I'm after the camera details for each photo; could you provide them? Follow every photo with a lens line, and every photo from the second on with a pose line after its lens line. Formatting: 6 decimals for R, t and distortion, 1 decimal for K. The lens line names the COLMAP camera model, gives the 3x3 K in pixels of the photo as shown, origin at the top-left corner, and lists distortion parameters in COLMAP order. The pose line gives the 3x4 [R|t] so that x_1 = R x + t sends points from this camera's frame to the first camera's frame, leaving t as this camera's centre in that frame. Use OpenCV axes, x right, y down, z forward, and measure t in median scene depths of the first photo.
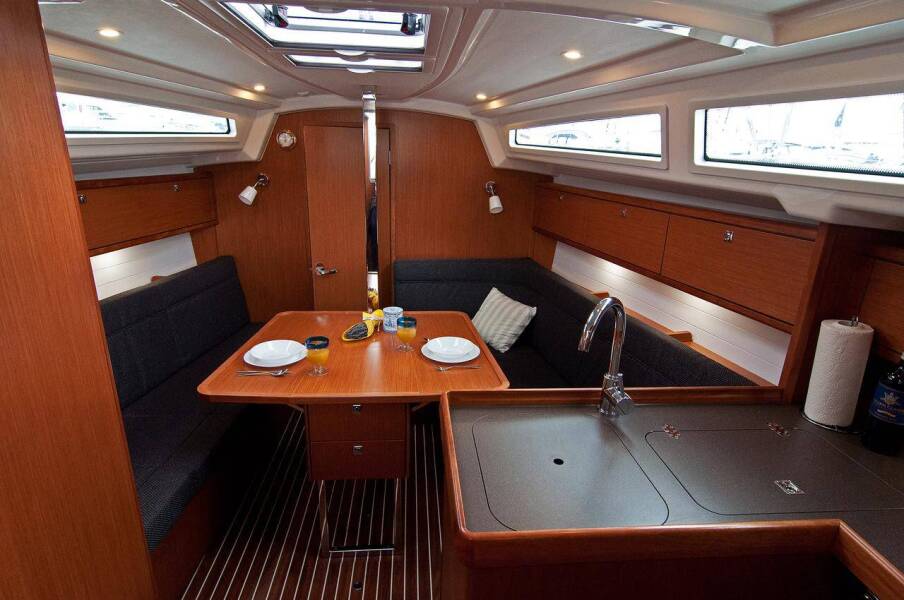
lens RADIAL K [[491.8, 0, 453.6], [0, 491.8, 324.7], [0, 0, 1]] dist [0.002076, 0.000813]
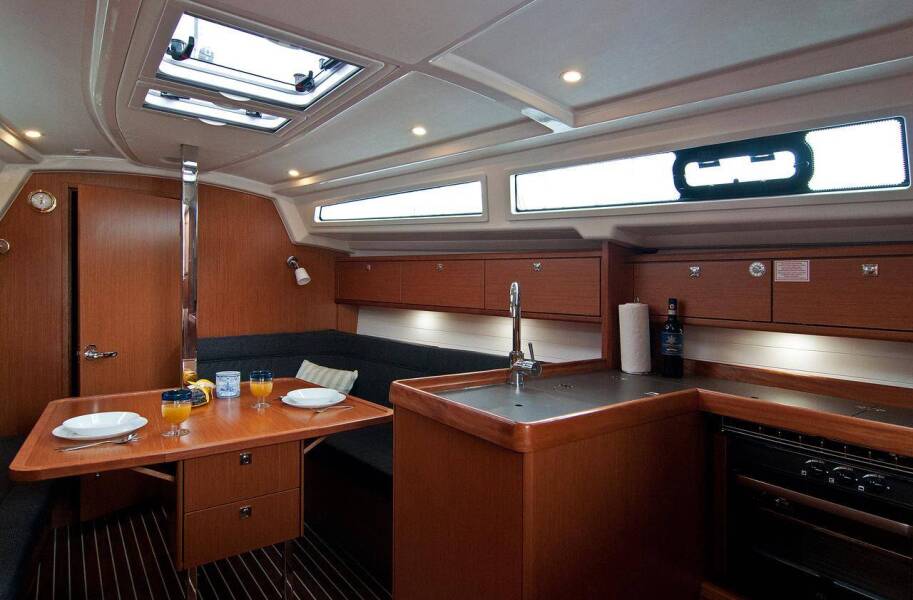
lens RADIAL K [[519.6, 0, 456.5], [0, 519.6, 300.0], [0, 0, 1]] dist [0.014826, 0.000473]
pose [[0.845140, -0.028205, 0.533801, -0.334139], [0.181728, 0.954287, -0.237298, 0.174070], [-0.502707, 0.297557, 0.811632, -0.022137]]
